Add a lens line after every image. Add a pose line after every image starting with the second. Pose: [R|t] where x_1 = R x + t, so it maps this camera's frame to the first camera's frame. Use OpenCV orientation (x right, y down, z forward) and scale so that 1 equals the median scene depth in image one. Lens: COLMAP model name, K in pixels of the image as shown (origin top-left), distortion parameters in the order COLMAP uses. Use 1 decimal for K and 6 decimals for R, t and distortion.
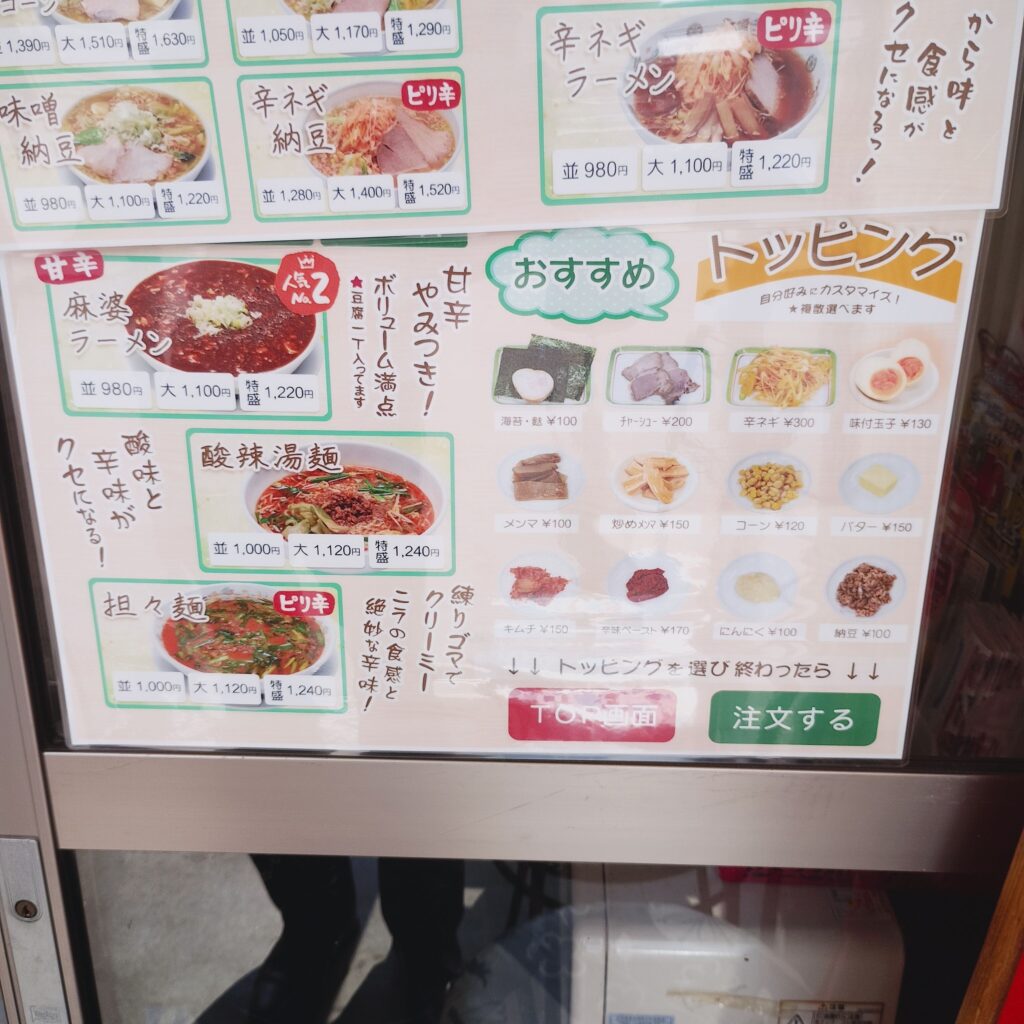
lens RADIAL K [[1171.7, 0, 498.8], [0, 1171.7, 512.5], [0, 0, 1]] dist [0.040277, -0.042766]
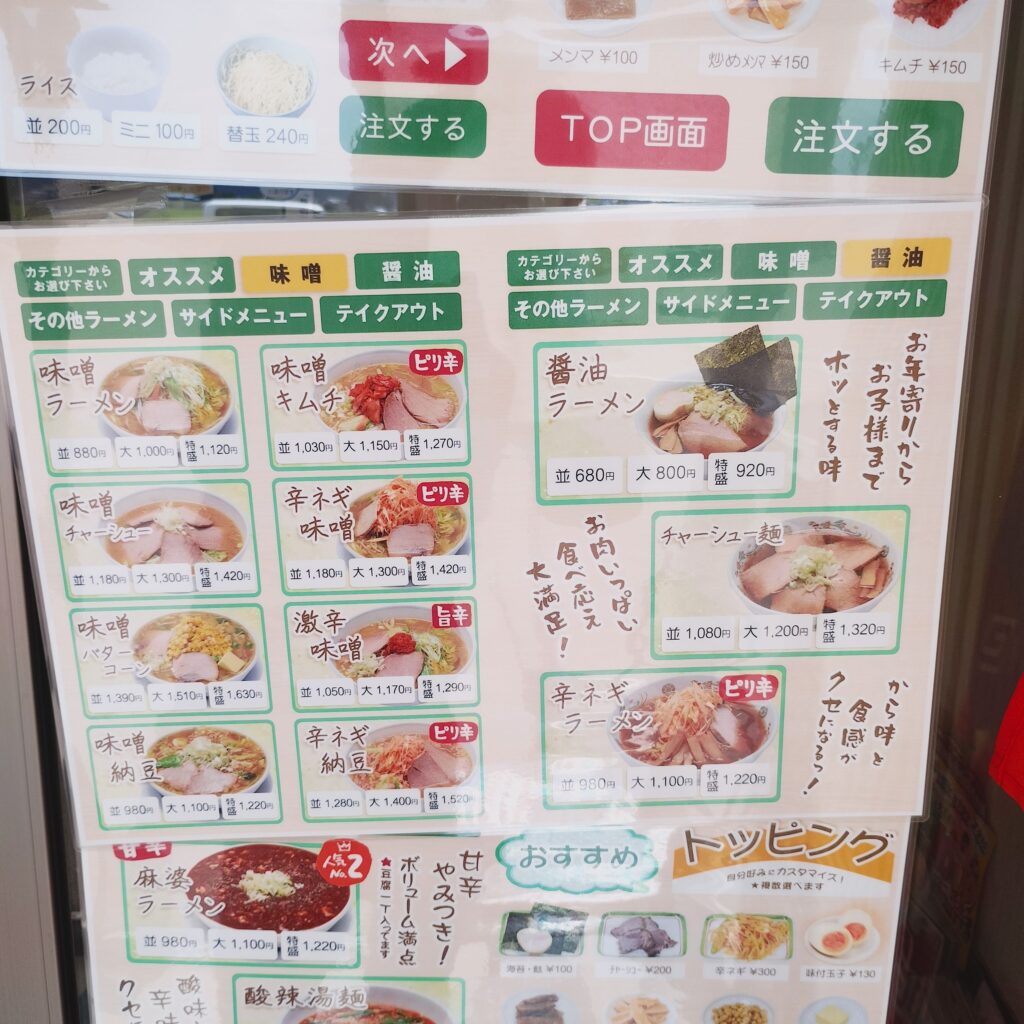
lens RADIAL K [[1131.0, 0, 512.7], [0, 1131.0, 510.0], [0, 0, 1]] dist [0.037016, -0.034789]
pose [[0.999741, 0.012798, 0.018824, -0.019638], [-0.010201, 0.991178, -0.132141, -0.394173], [-0.020349, 0.131915, 0.991052, -0.178799]]
